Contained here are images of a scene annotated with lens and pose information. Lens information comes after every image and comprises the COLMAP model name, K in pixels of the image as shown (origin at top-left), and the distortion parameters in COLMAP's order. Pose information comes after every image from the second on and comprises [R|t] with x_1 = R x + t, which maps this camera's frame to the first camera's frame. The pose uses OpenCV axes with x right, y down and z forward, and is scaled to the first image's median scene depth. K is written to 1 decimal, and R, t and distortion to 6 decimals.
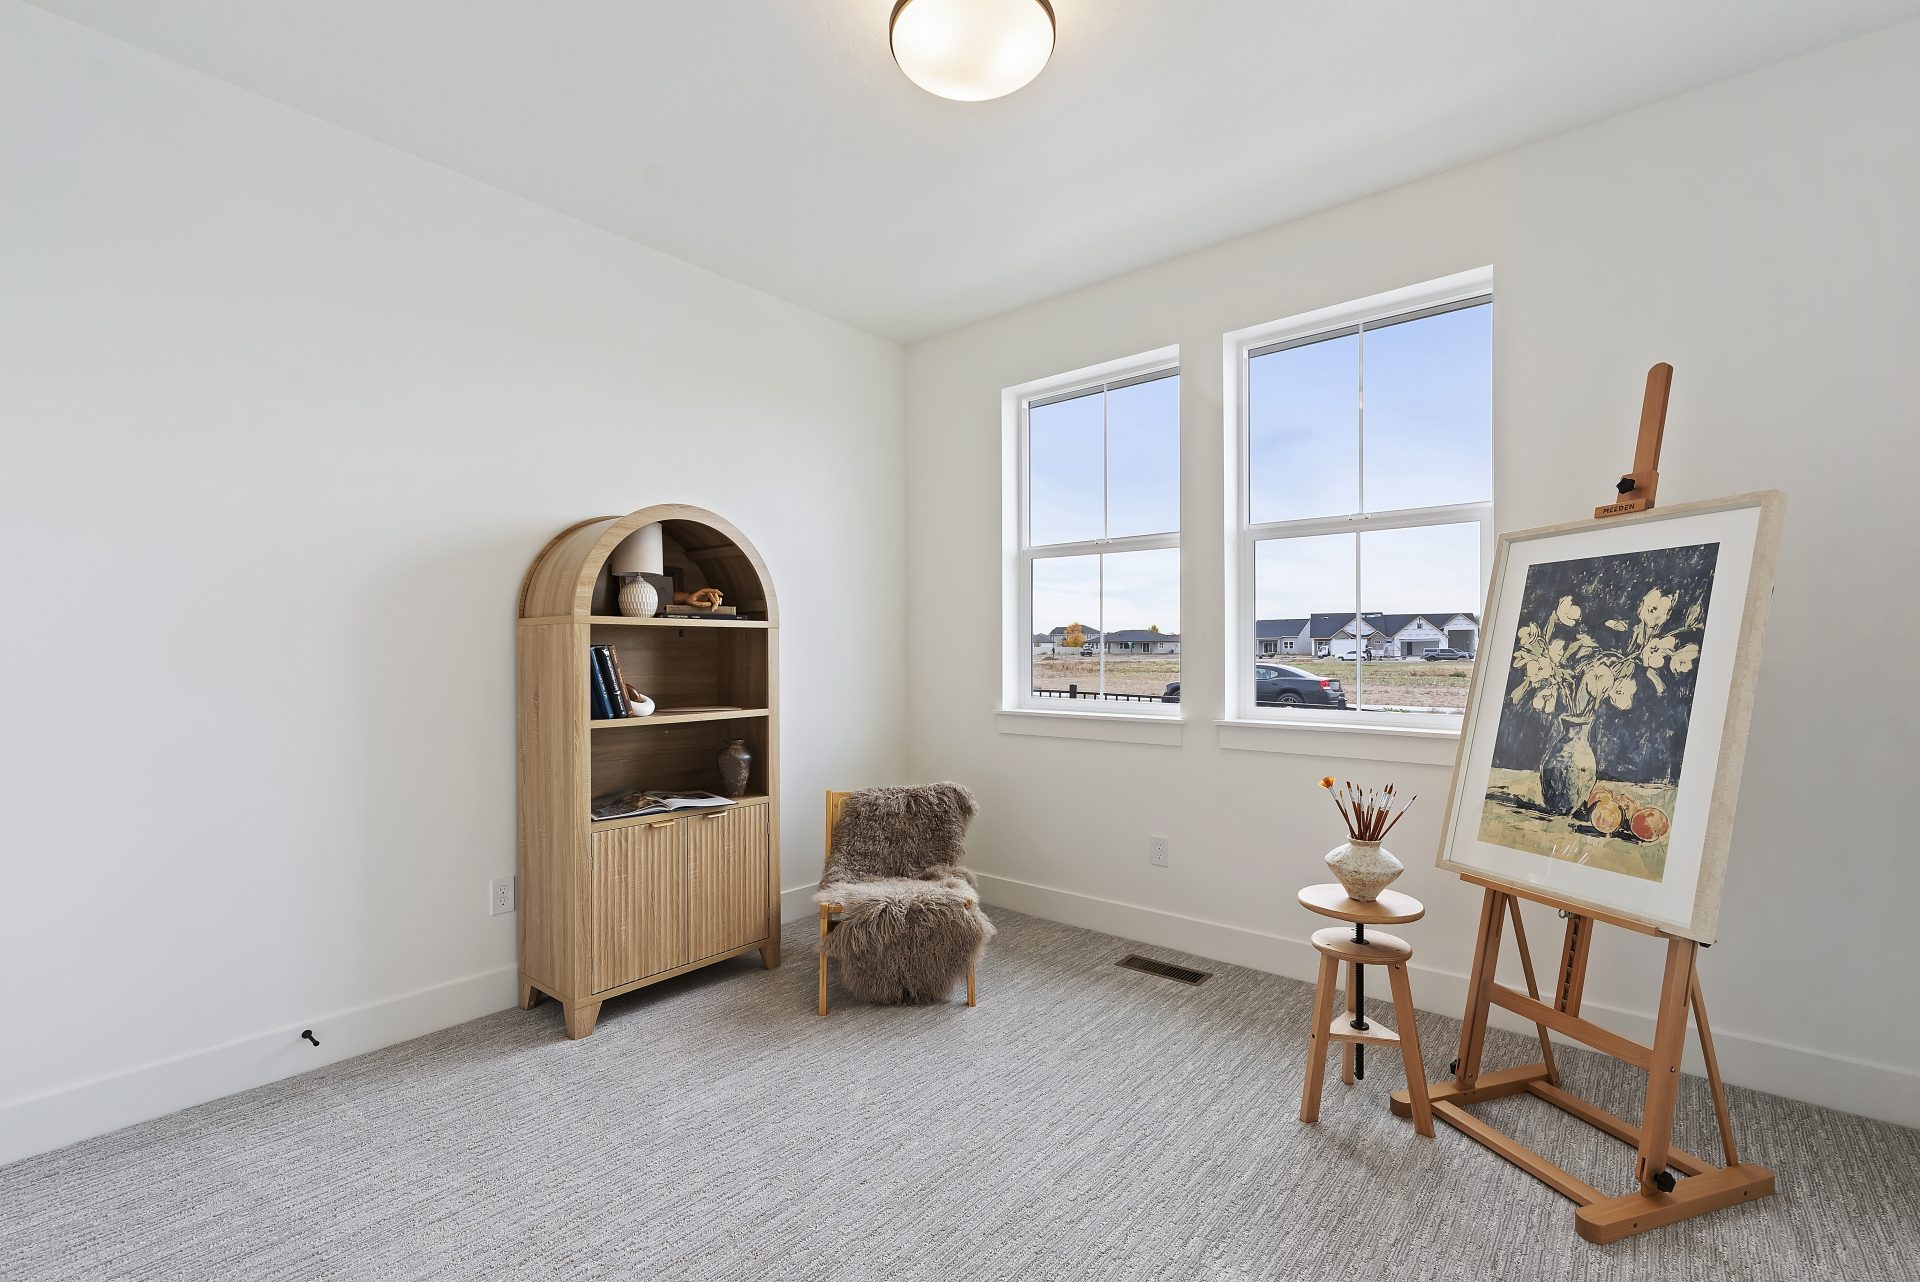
lens RADIAL K [[841.8, 0, 969.6], [0, 841.8, 649.0], [0, 0, 1]] dist [0.000937, -0.000339]
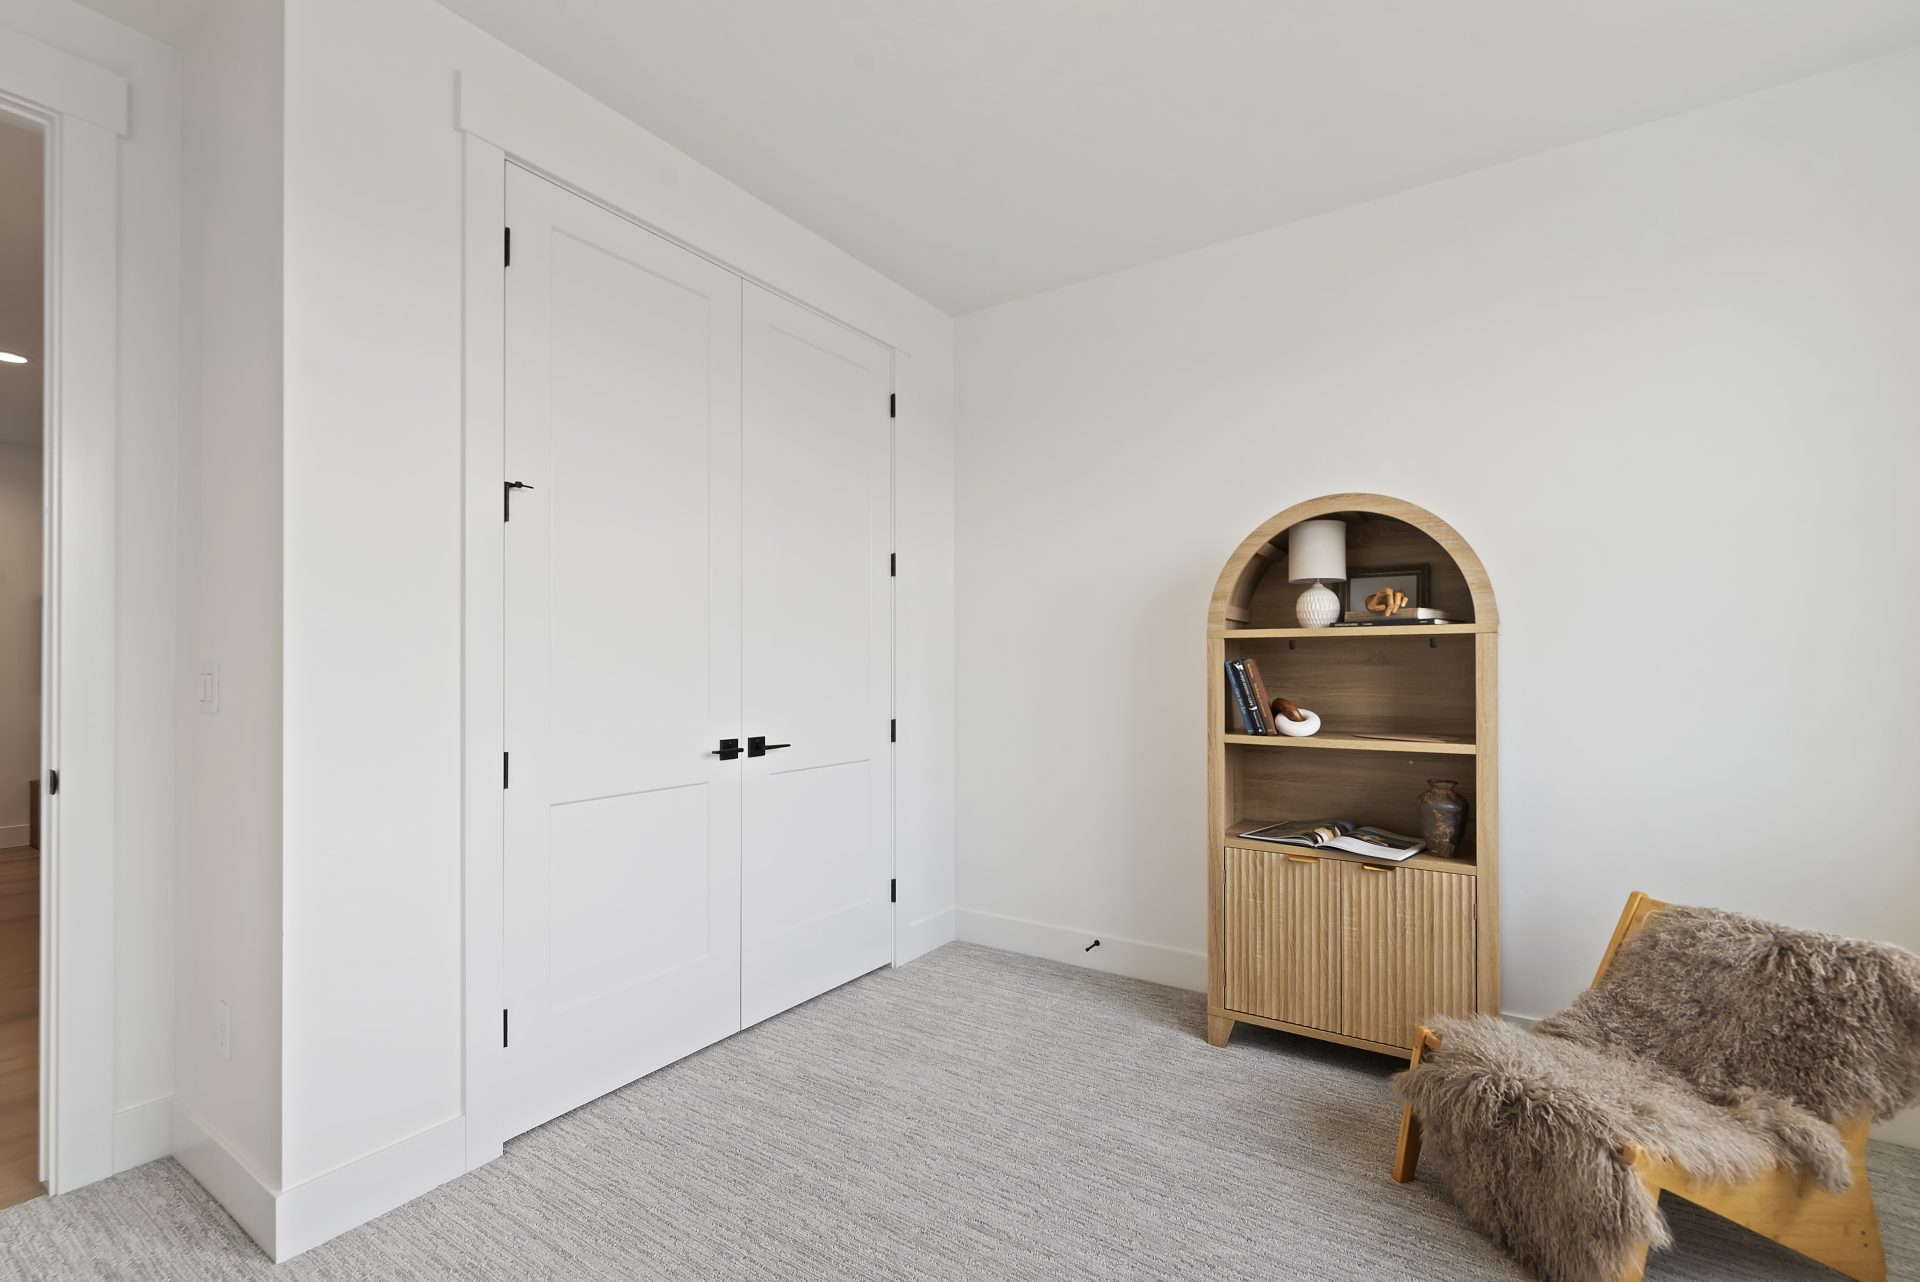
lens RADIAL K [[841.8, 0, 970.0], [0, 841.8, 653.3], [0, 0, 1]] dist [0.000937, -0.000339]
pose [[0.112377, -0.010987, -0.993605, 0.460681], [0.003326, 0.999937, -0.010681, -0.001716], [0.993660, -0.002105, 0.112406, 0.524195]]
